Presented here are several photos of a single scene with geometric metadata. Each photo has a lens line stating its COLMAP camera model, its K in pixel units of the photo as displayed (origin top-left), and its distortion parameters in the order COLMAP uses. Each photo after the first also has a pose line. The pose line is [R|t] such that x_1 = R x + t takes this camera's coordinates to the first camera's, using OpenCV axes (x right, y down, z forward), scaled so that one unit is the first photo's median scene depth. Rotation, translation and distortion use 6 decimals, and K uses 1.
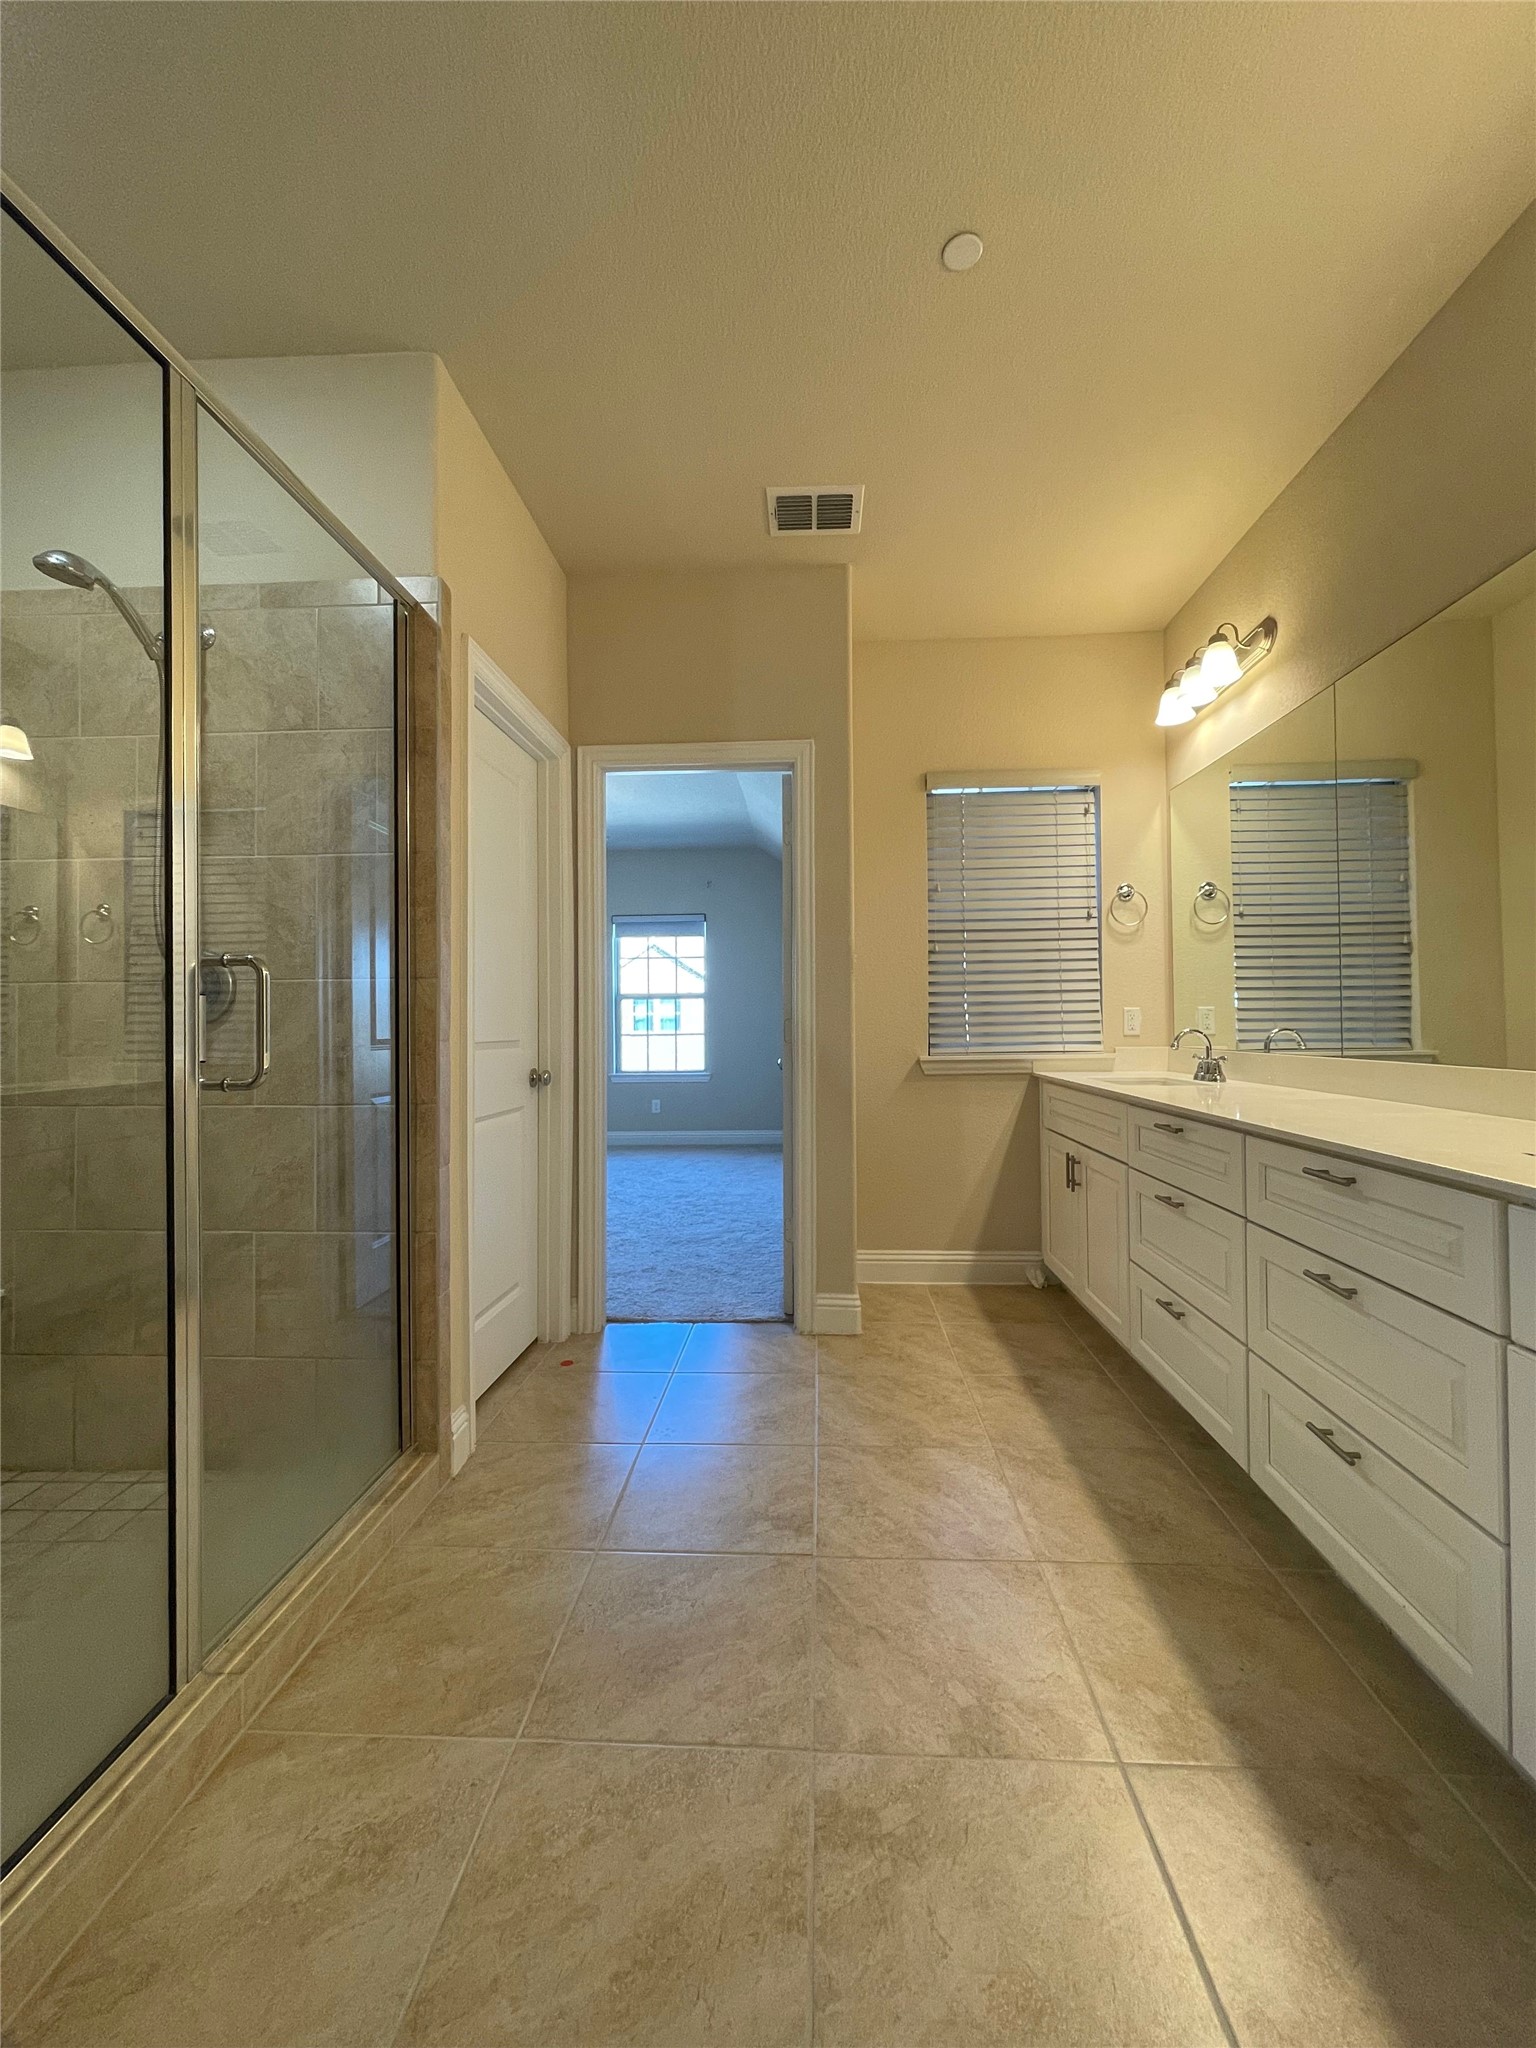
lens RADIAL K [[826.6, 0, 768.5], [0, 826.6, 1022.5], [0, 0, 1]] dist [-0.003028, 0.000253]
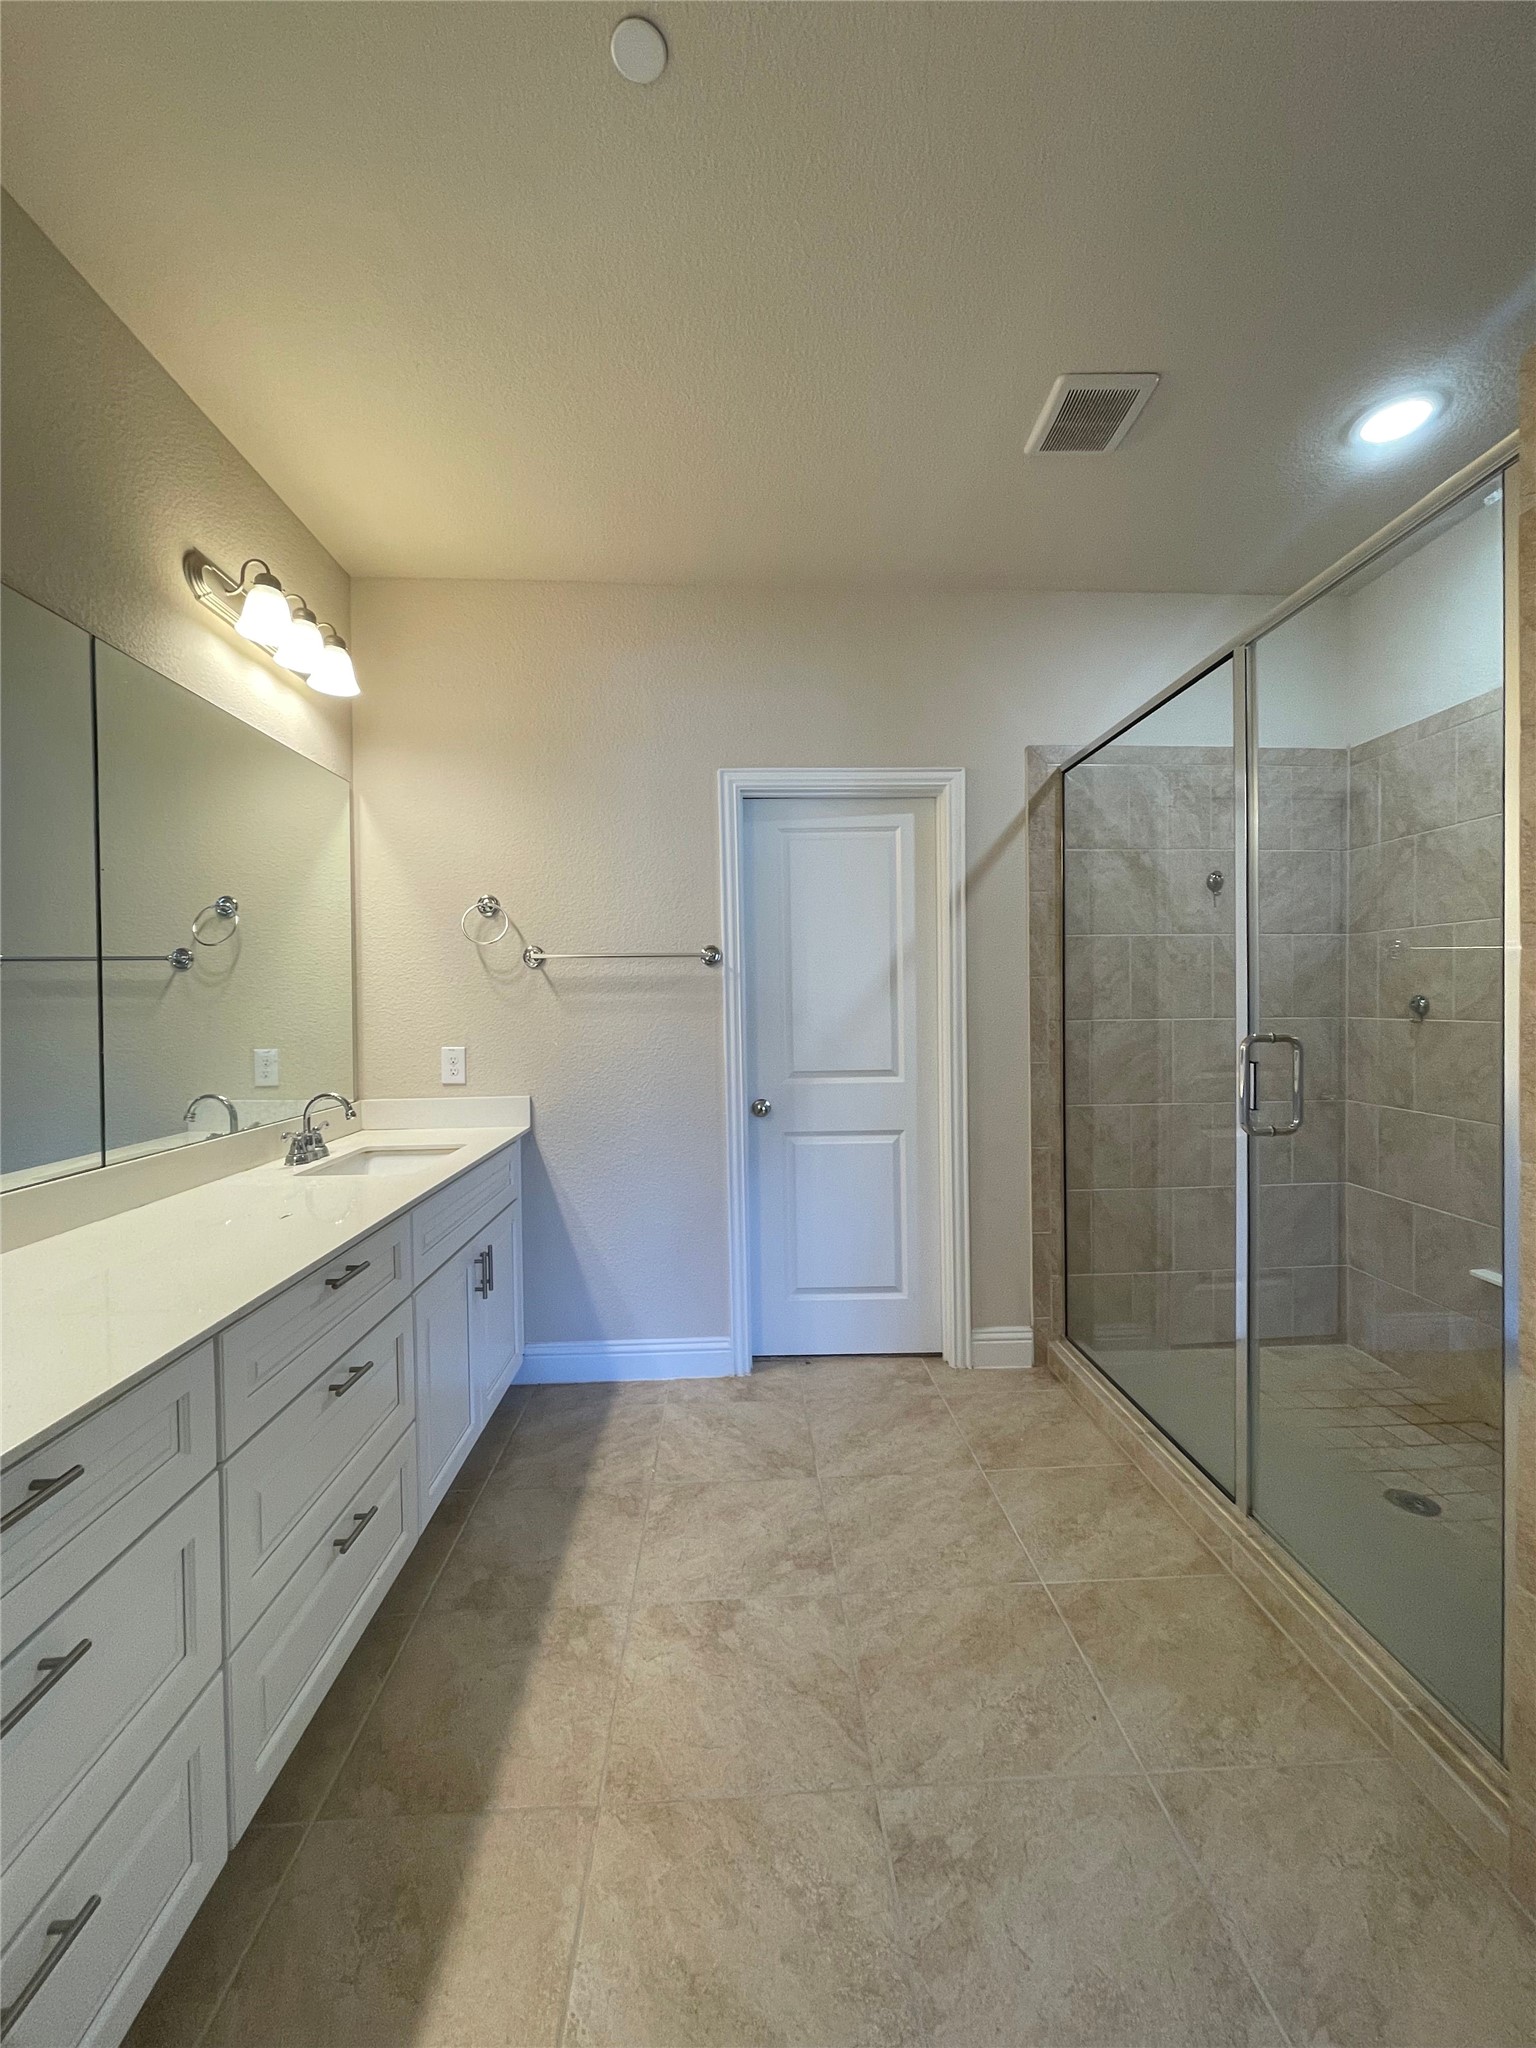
lens RADIAL K [[826.6, 0, 781.0], [0, 826.6, 1013.8], [0, 0, 1]] dist [-0.003028, 0.000253]
pose [[-0.992622, 0.020909, -0.119431, 0.272774], [0.019994, 0.999761, 0.008857, -0.136507], [0.119587, 0.006404, -0.992803, 2.137335]]
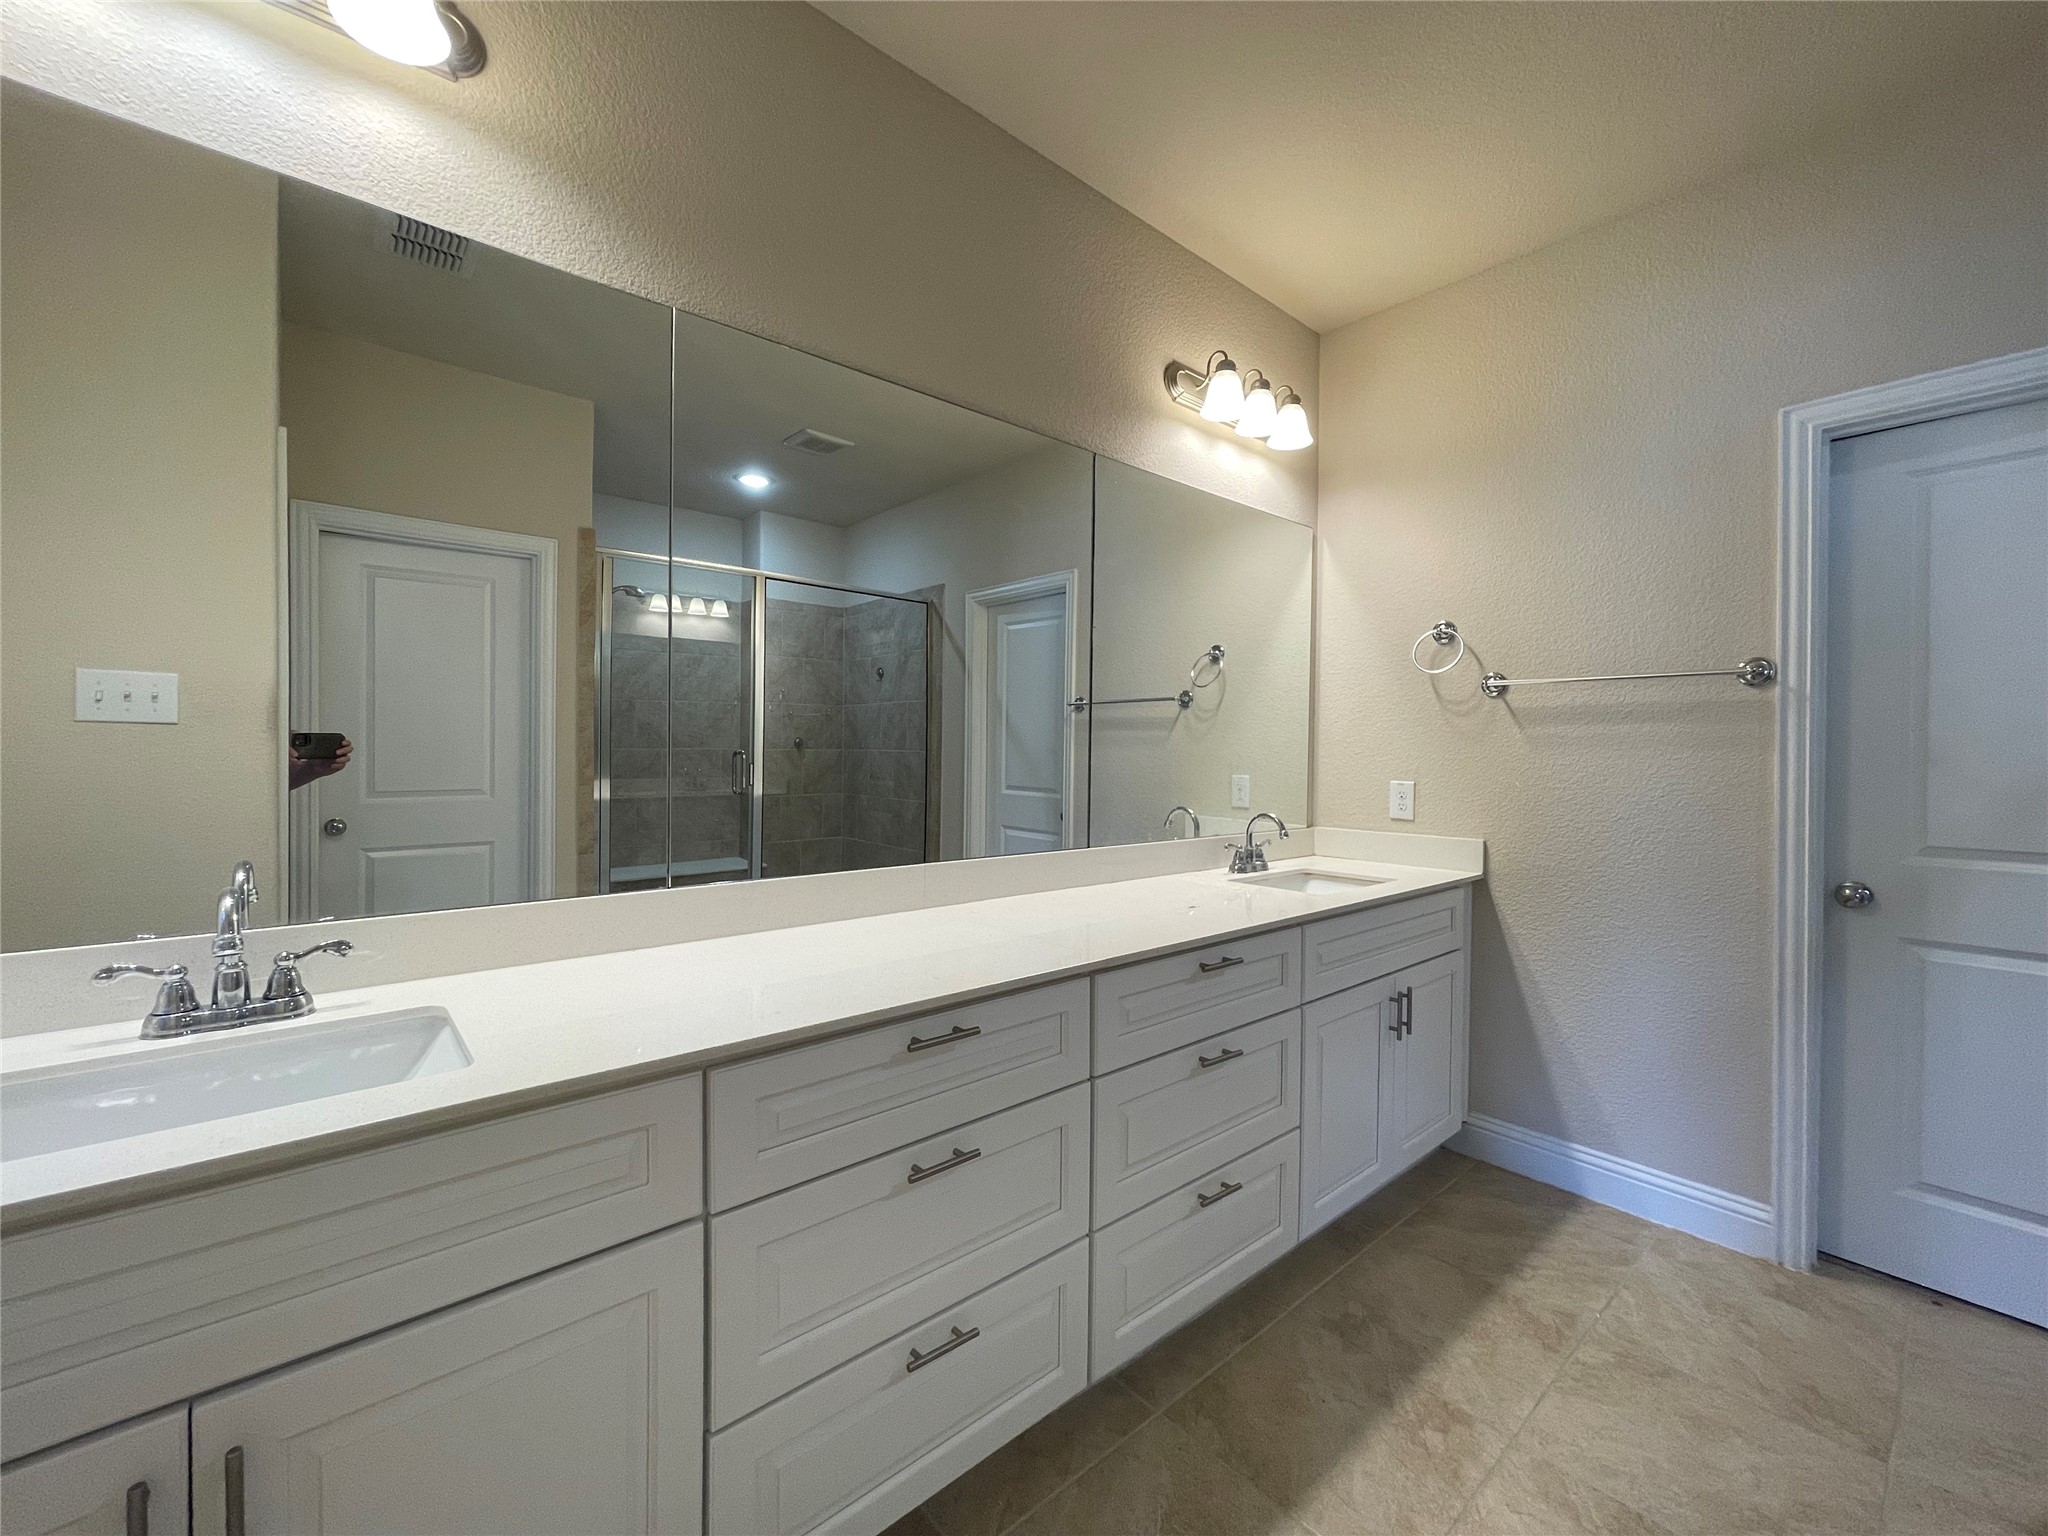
lens RADIAL K [[826.6, 0, 1021.6], [0, 826.6, 765.6], [0, 0, 1]] dist [-0.003028, 0.000253]
pose [[-0.700342, -0.010627, 0.713728, 0.061828], [-0.009110, 0.999941, 0.005950, -0.094480], [-0.713749, -0.002335, -0.700397, 2.058299]]
